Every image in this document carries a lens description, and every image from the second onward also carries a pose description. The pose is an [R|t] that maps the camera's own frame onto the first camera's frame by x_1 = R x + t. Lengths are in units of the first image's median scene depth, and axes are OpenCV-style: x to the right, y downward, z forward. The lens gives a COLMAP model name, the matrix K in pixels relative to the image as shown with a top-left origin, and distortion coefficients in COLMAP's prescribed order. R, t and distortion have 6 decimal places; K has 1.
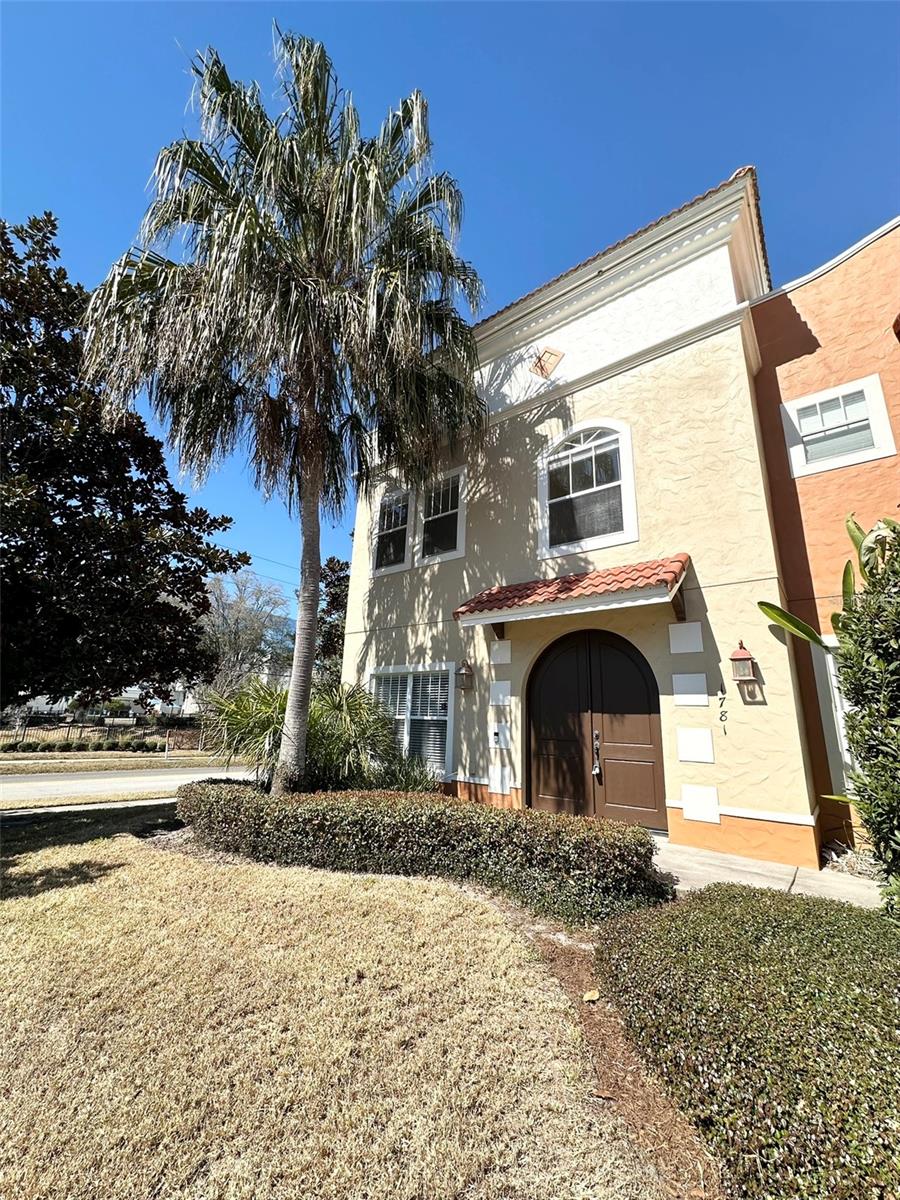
lens RADIAL K [[478.4, 0, 450.7], [0, 478.4, 600.3], [0, 0, 1]] dist [-0.001452, 0.000238]
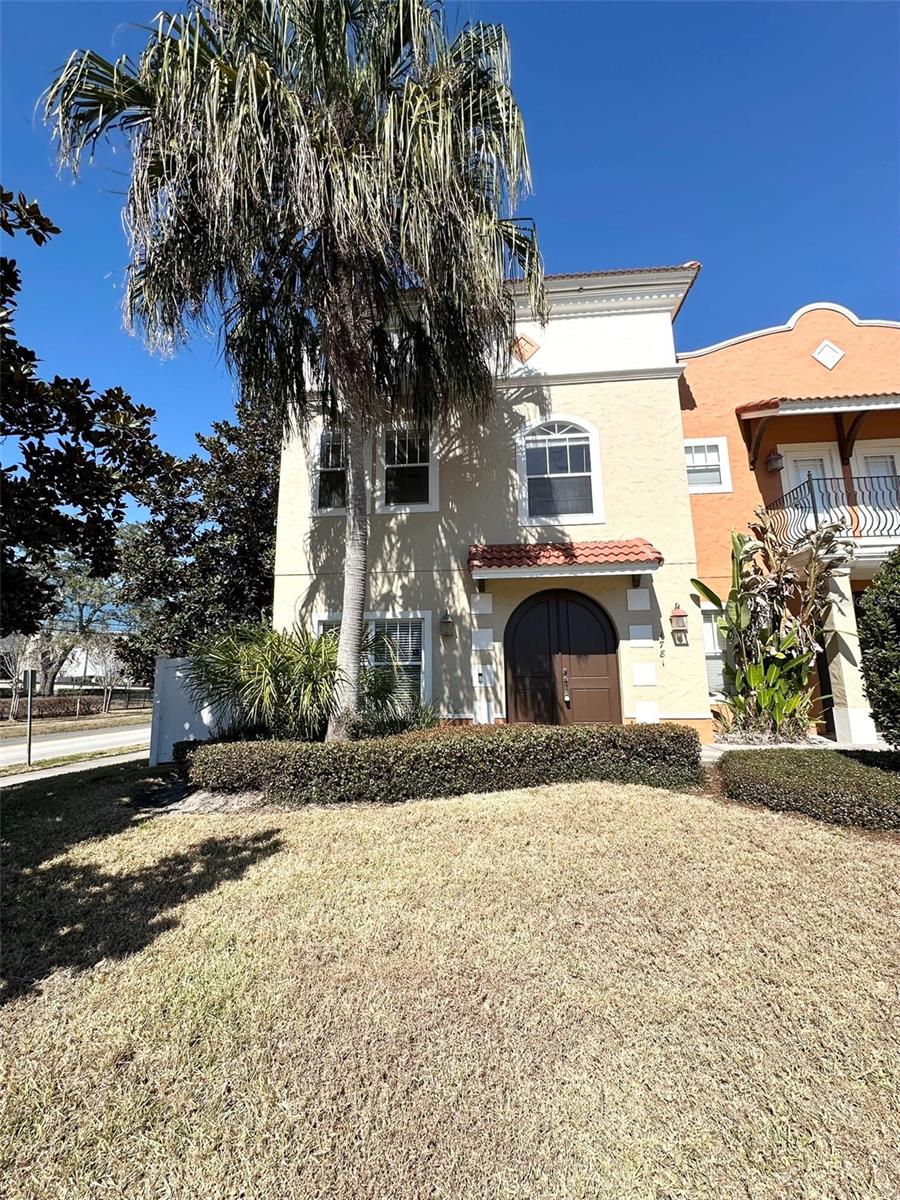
lens RADIAL K [[478.4, 0, 452.7], [0, 478.4, 598.1], [0, 0, 1]] dist [-0.001452, 0.000238]
pose [[0.841017, 0.049531, 0.538737, -0.610310], [-0.099605, 0.992954, 0.064201, 0.033006], [-0.531761, -0.107655, 0.840024, 0.100128]]
